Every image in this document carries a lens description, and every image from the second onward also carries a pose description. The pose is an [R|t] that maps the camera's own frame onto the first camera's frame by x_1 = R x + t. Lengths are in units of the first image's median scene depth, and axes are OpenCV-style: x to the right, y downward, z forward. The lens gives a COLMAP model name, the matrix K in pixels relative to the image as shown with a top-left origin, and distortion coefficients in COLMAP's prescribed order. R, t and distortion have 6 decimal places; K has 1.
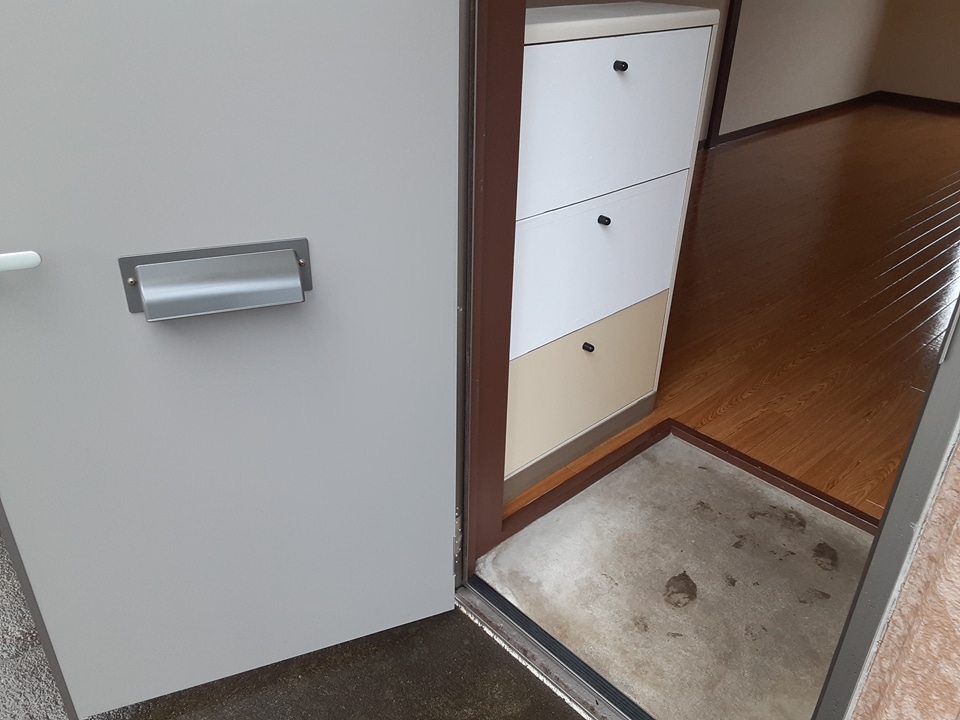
lens RADIAL K [[772.2, 0, 480.5], [0, 772.2, 365.2], [0, 0, 1]] dist [0.027209, -0.006236]
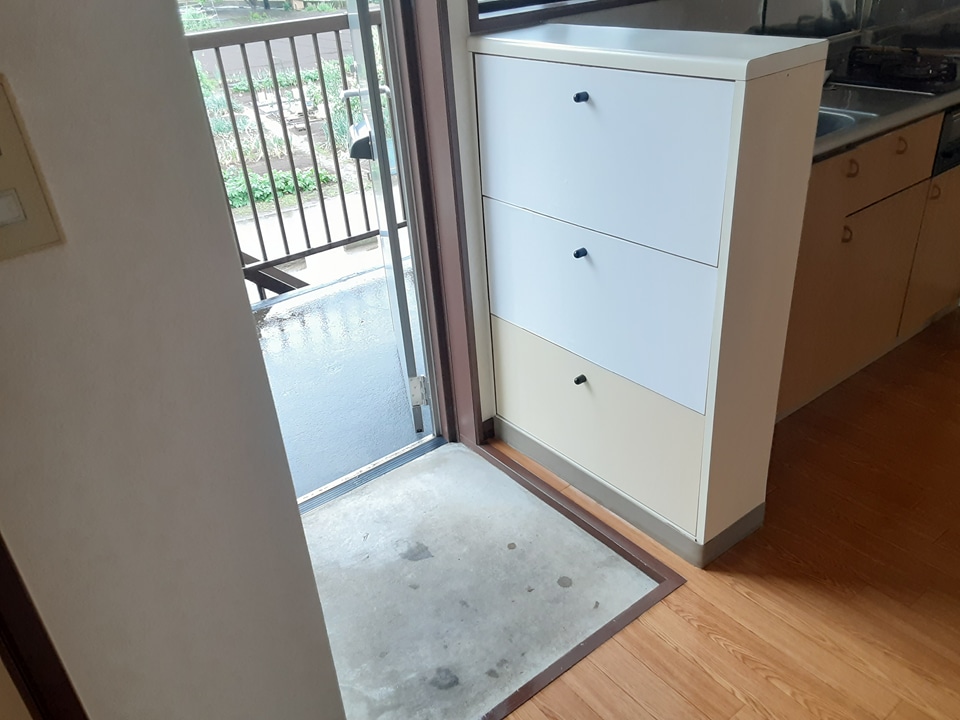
lens RADIAL K [[772.2, 0, 480.5], [0, 772.2, 365.2], [0, 0, 1]] dist [0.027209, -0.006236]
pose [[-0.093800, 0.477296, -0.873722, 0.866091], [-0.426782, 0.773592, 0.468415, -0.385842], [0.899477, 0.416826, 0.131138, 0.645443]]
